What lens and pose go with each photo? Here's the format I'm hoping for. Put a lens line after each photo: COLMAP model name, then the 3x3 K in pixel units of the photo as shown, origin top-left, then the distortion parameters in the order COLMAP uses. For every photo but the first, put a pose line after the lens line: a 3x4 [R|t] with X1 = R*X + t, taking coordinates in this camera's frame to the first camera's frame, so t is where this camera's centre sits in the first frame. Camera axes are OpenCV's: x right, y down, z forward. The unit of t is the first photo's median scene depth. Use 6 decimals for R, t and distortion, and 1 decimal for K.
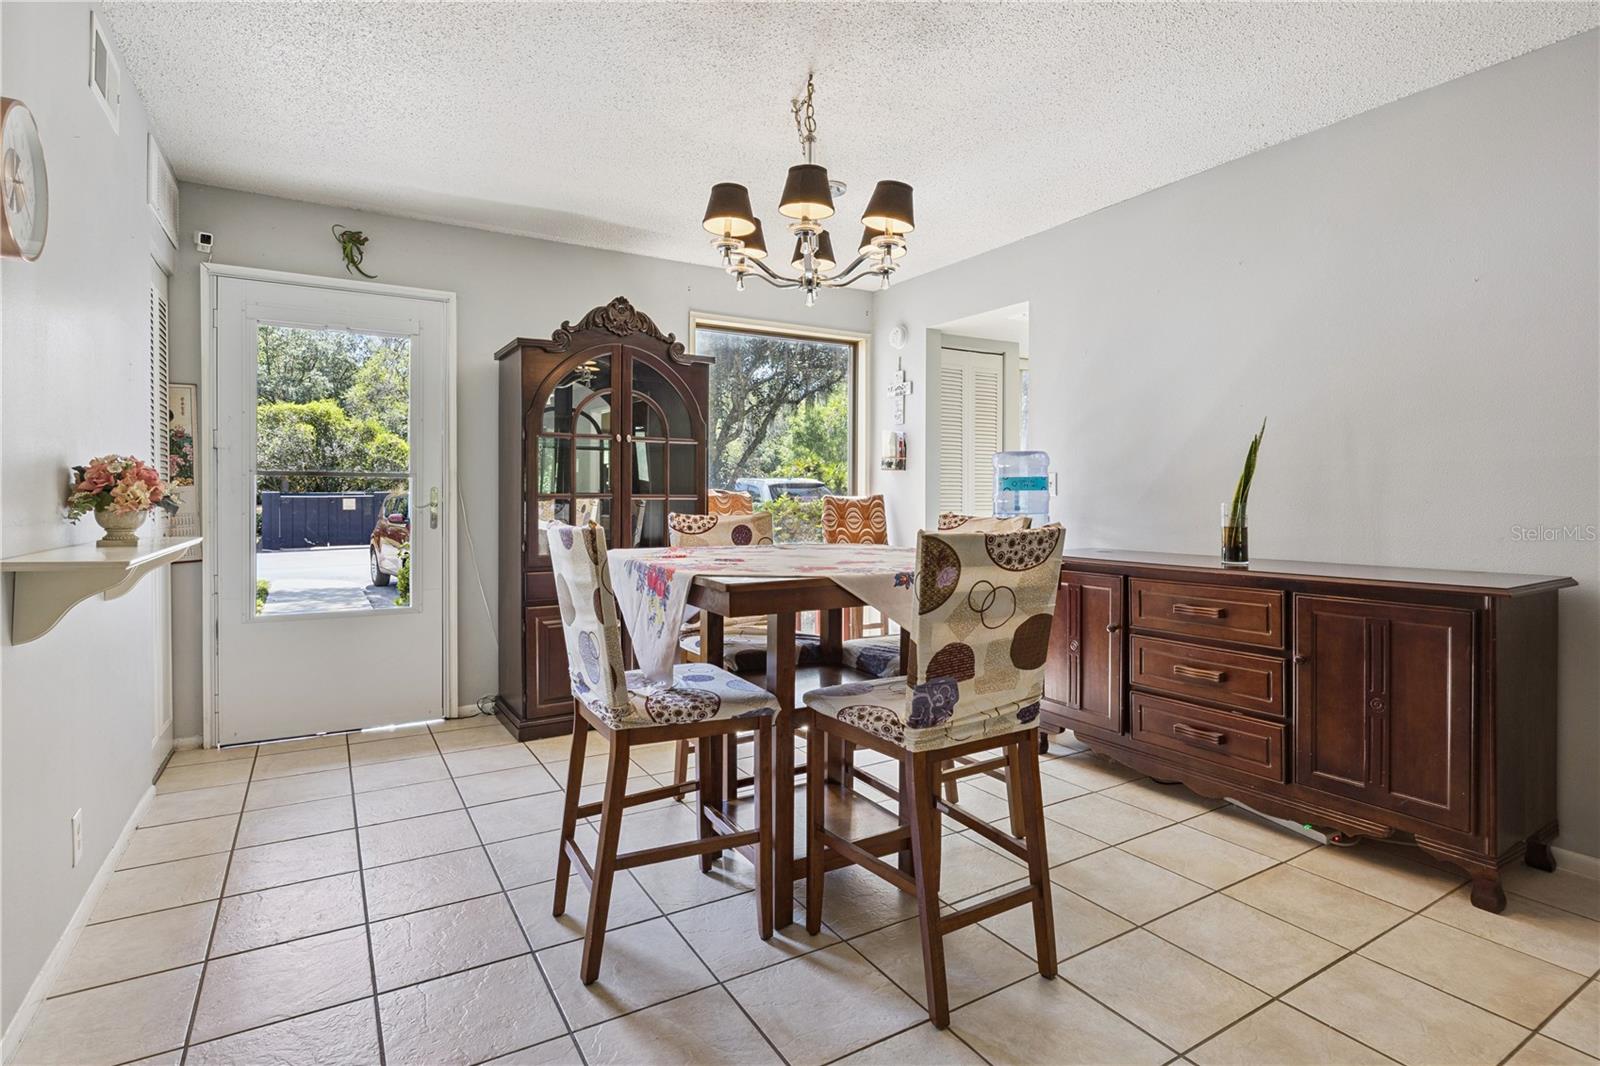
lens RADIAL K [[791.5, 0, 799.4], [0, 791.5, 499.7], [0, 0, 1]] dist [-0.011131, 0.000000]
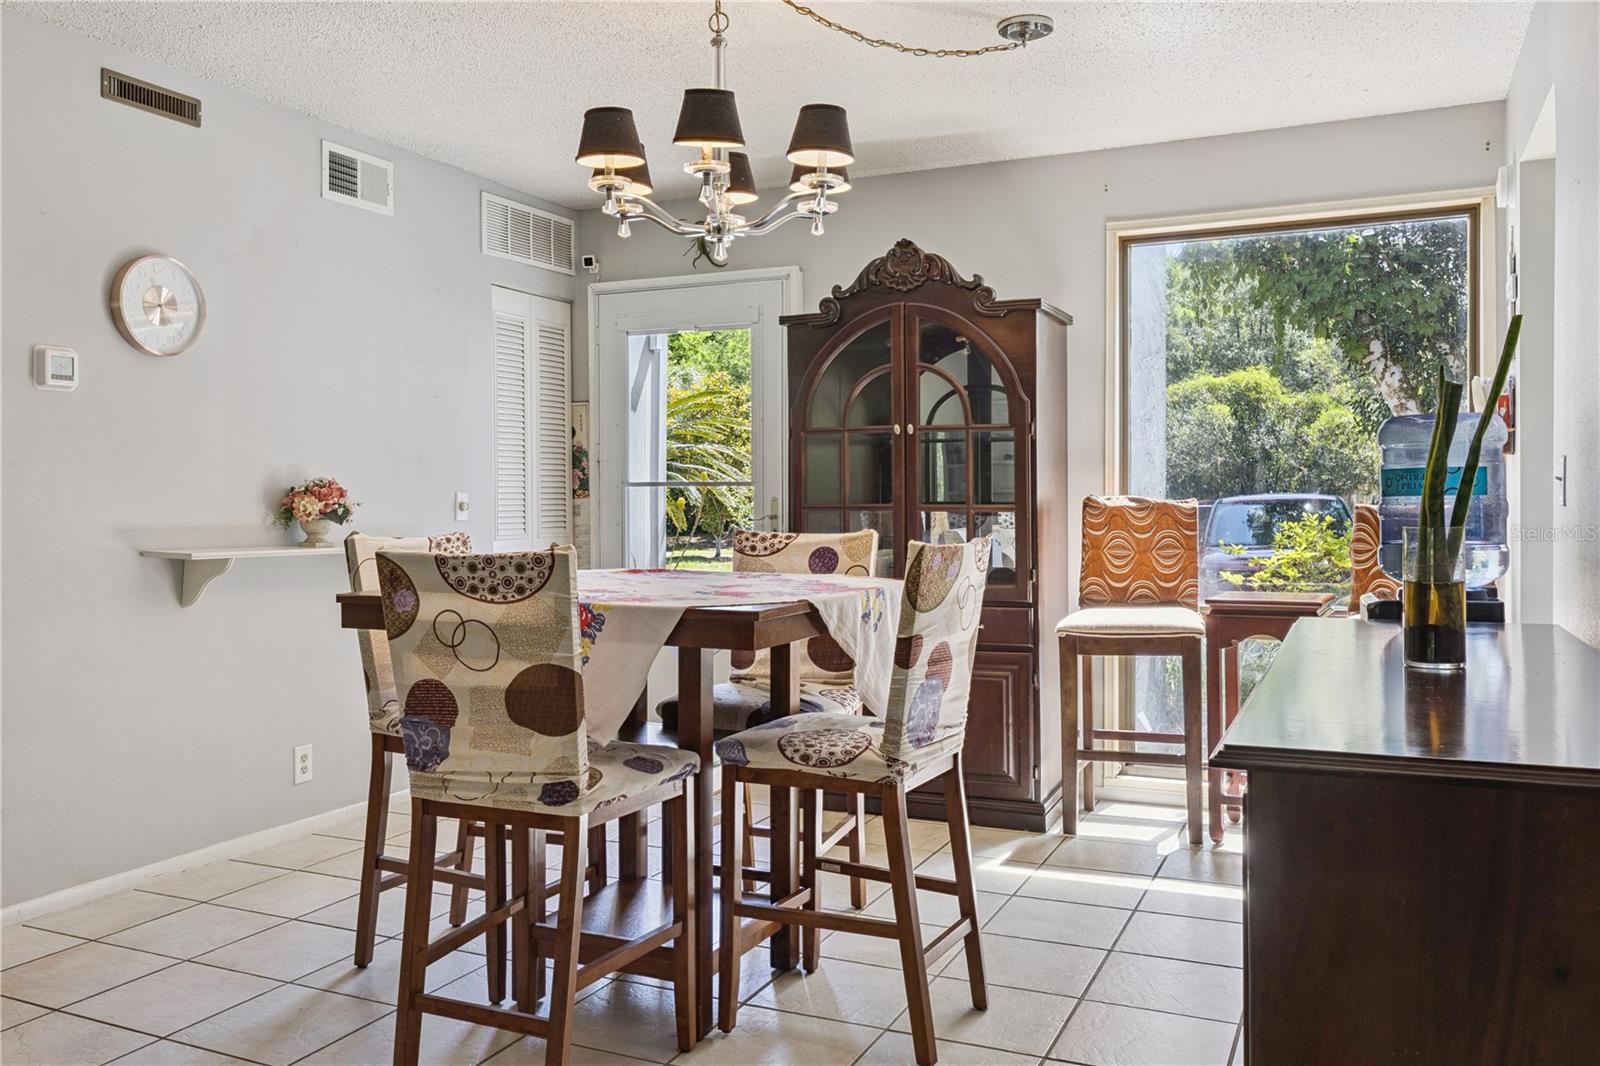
lens RADIAL K [[1278.4, 0, 797.5], [0, 1278.4, 496.0], [0, 0, 1]] dist [-0.004043, 0.001291]
pose [[0.563854, -0.007652, -0.825839, 0.928182], [-0.001363, 0.999947, -0.010196, -0.003645], [0.825873, 0.006875, 0.563814, 0.316884]]
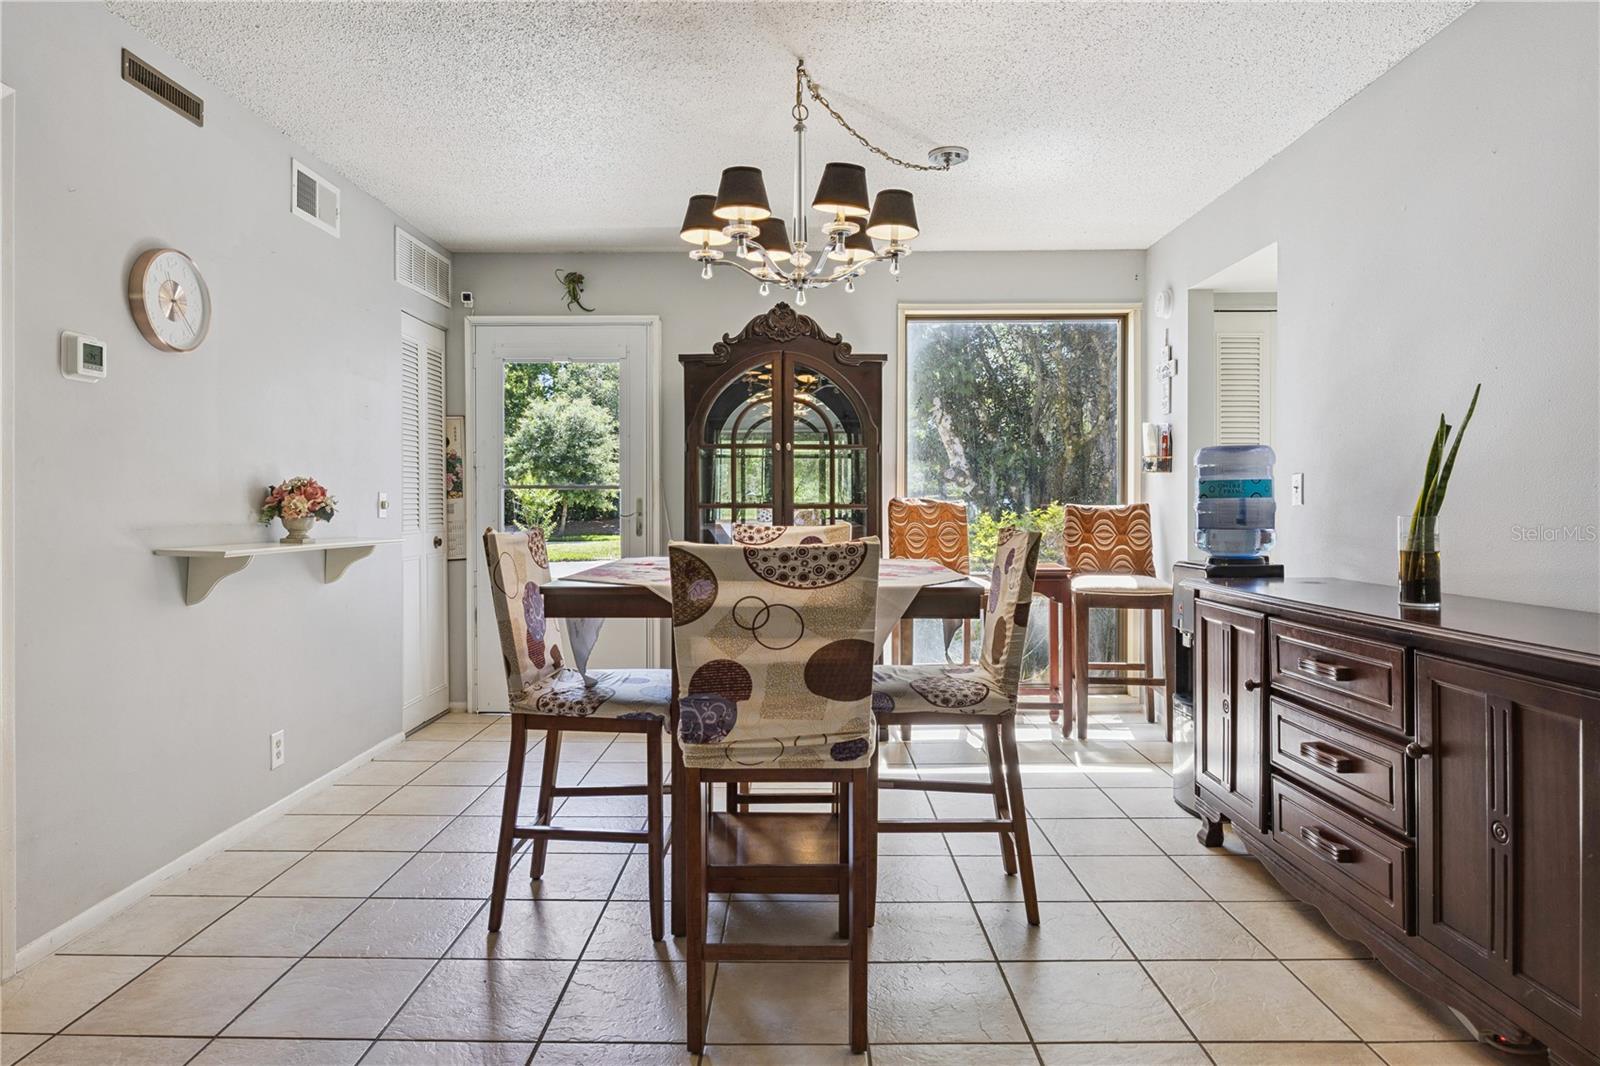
lens RADIAL K [[917.2, 0, 799.5], [0, 917.2, 503.1], [0, 0, 1]] dist [-0.005466, -0.003653]
pose [[0.853871, -0.002633, -0.520479, 0.502370], [-0.000613, 0.999981, -0.006065, -0.001351], [0.520485, 0.005498, 0.853853, 0.056534]]
